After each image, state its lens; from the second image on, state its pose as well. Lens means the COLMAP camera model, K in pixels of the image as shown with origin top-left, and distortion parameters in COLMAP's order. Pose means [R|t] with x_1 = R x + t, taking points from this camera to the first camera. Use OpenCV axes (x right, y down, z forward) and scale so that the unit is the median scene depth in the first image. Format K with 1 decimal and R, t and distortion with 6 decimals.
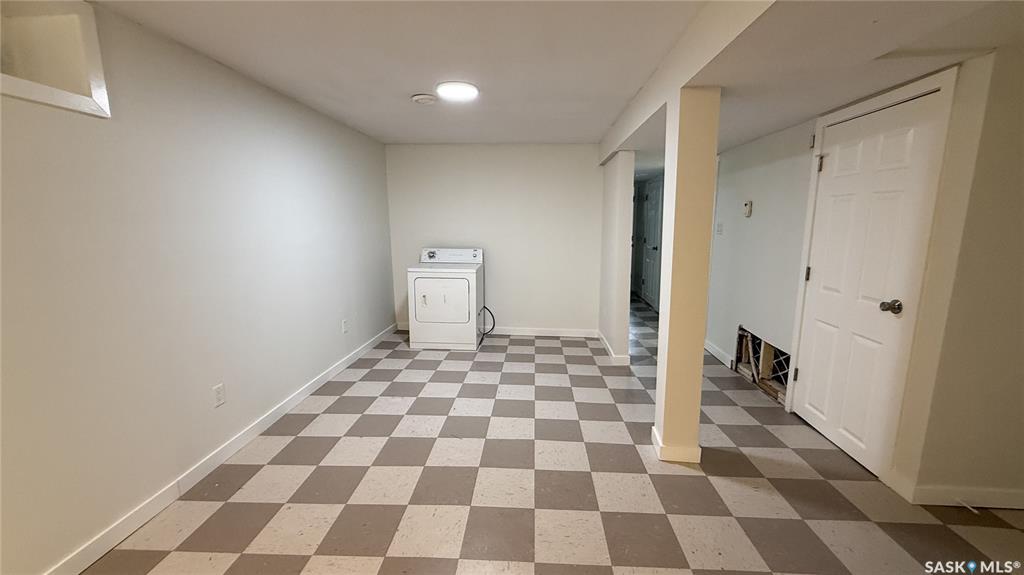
lens RADIAL K [[389.5, 0, 513.8], [0, 389.5, 284.9], [0, 0, 1]] dist [-0.002549, -0.000200]
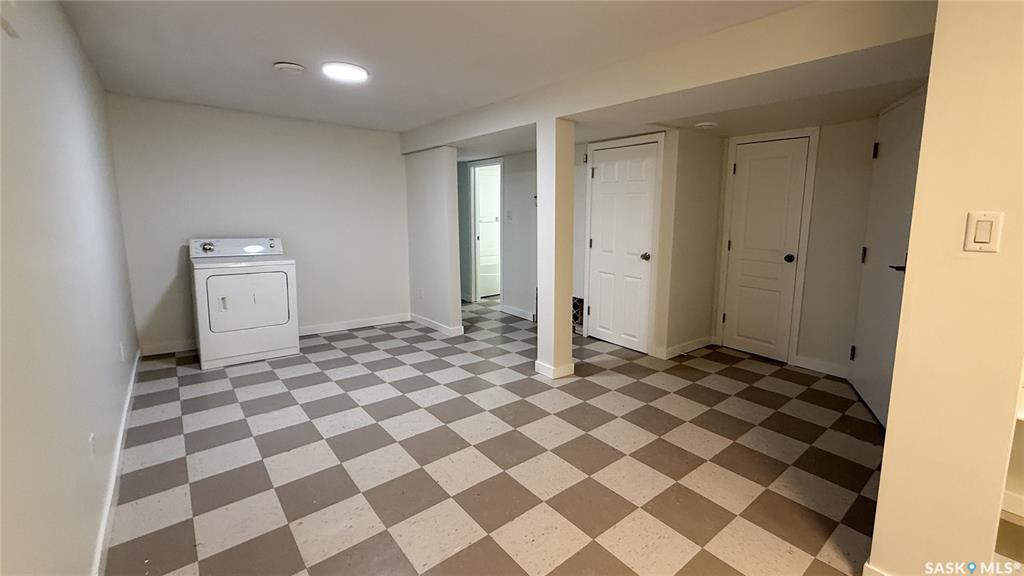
lens RADIAL K [[427.0, 0, 511.3], [0, 427.0, 266.7], [0, 0, 1]] dist [-0.000300, -0.000111]
pose [[0.744947, -0.072319, 0.663192, -0.600501], [0.094144, 0.995555, 0.002812, 0.028488], [-0.660448, 0.060341, 0.748444, -0.052485]]
